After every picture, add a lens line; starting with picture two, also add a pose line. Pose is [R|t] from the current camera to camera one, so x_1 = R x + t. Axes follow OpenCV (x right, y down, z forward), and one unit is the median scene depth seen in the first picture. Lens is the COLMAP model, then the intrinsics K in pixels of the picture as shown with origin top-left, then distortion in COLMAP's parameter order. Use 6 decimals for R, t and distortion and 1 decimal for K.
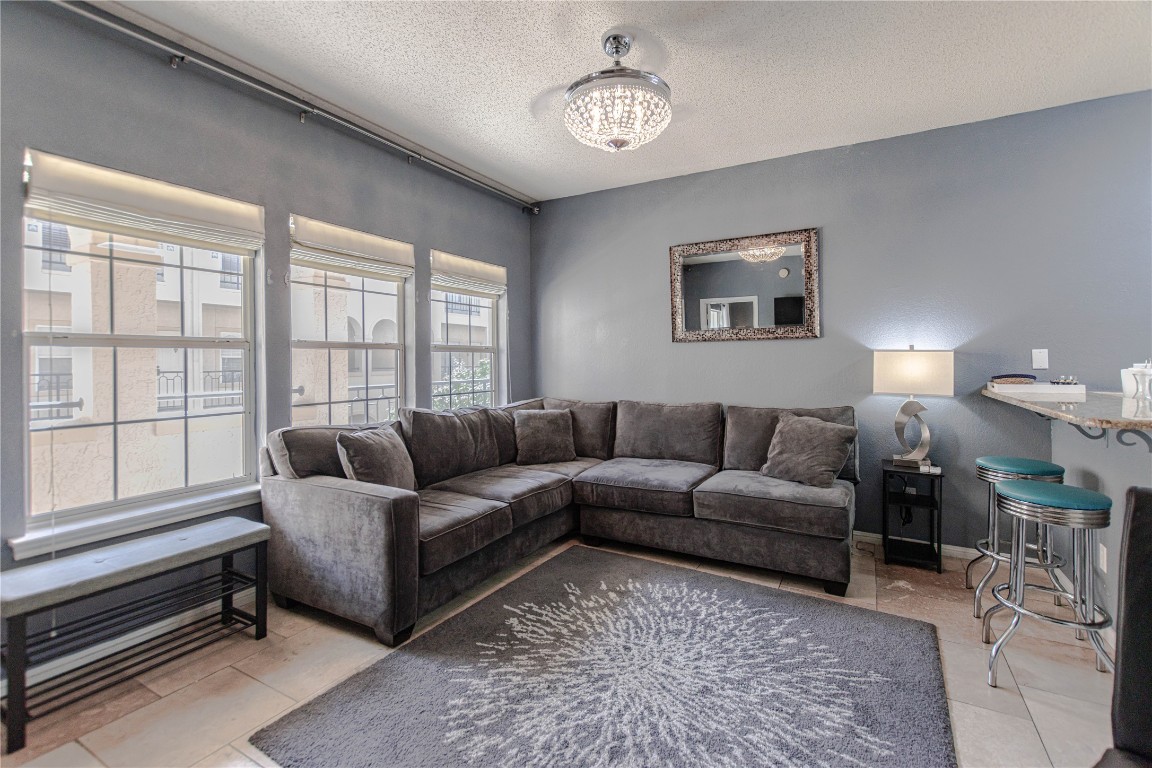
lens RADIAL K [[503.7, 0, 577.2], [0, 503.7, 359.2], [0, 0, 1]] dist [0.001524, 0.000086]
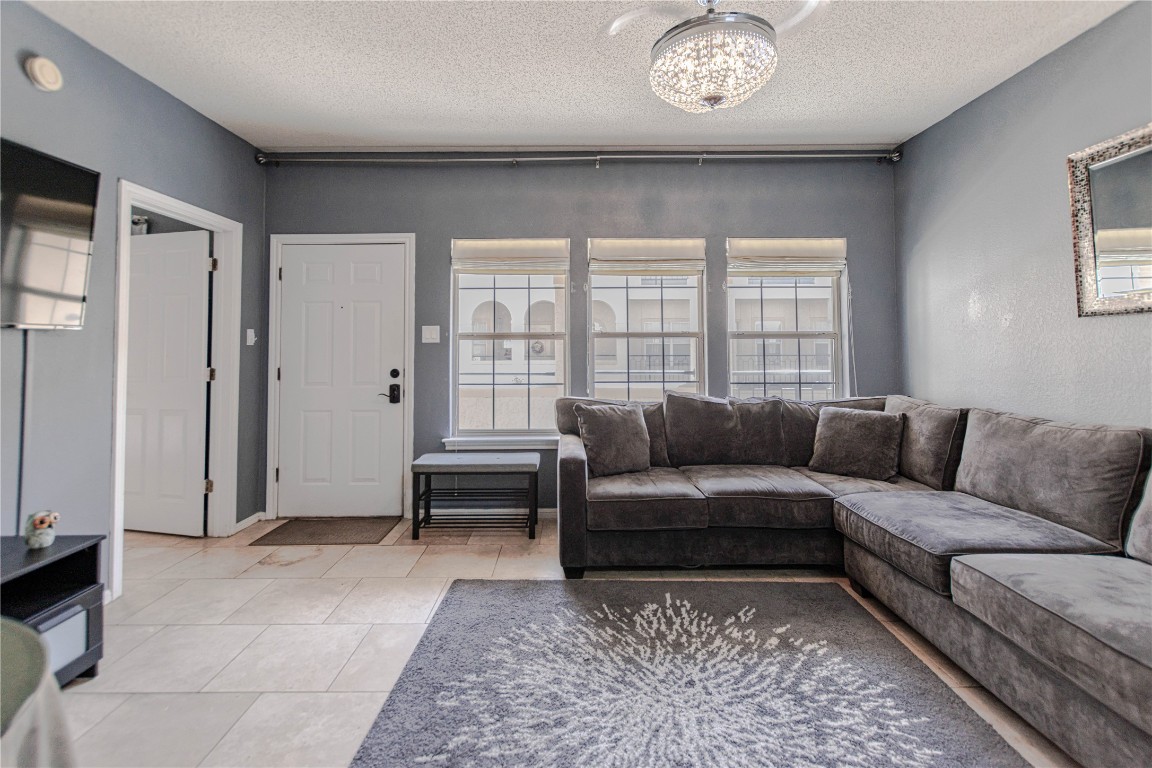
lens RADIAL K [[506.2, 0, 574.3], [0, 506.2, 328.8], [0, 0, 1]] dist [-0.000178, -0.000406]
pose [[0.508186, -0.028655, -0.860771, 0.670969], [0.001597, 0.999476, -0.032329, -0.004419], [0.861246, 0.015055, 0.507965, 0.335813]]
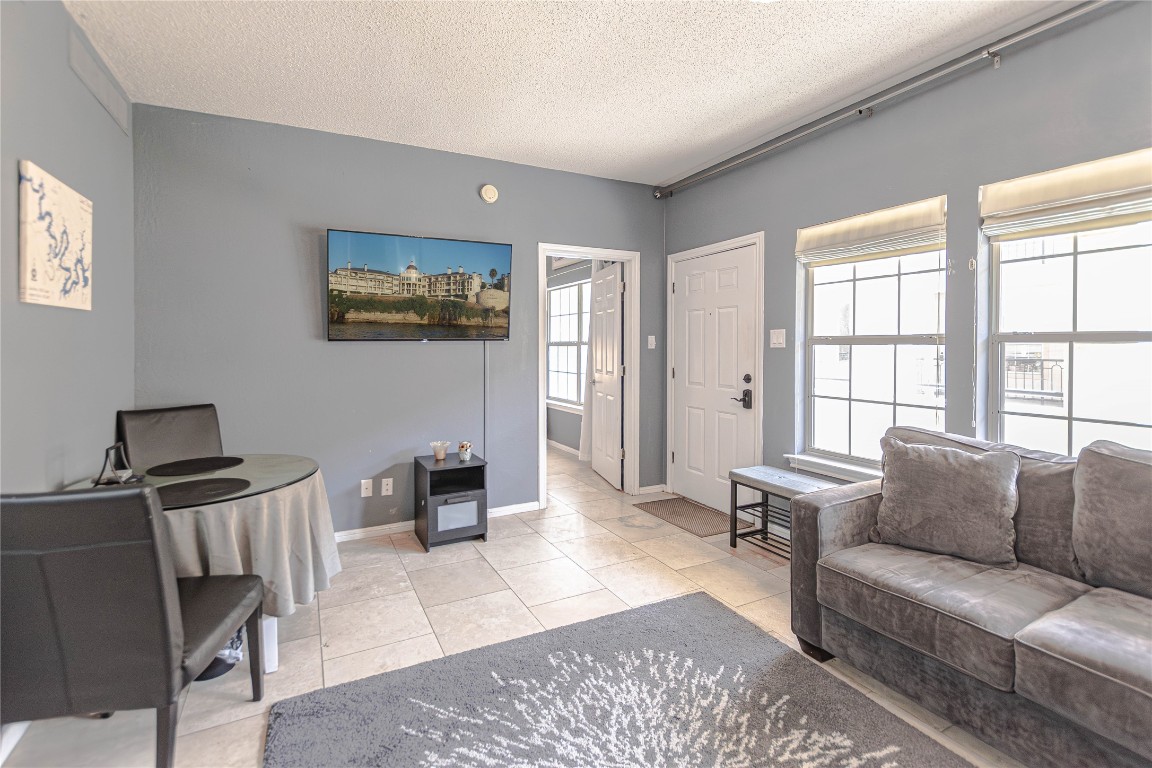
lens RADIAL K [[516.3, 0, 572.3], [0, 516.3, 349.9], [0, 0, 1]] dist [-0.002035, -0.000490]
pose [[-0.531273, 0.009737, -0.847145, 0.650789], [-0.000499, 0.999930, 0.011806, -0.023687], [0.847201, 0.006695, -0.531231, 1.040539]]
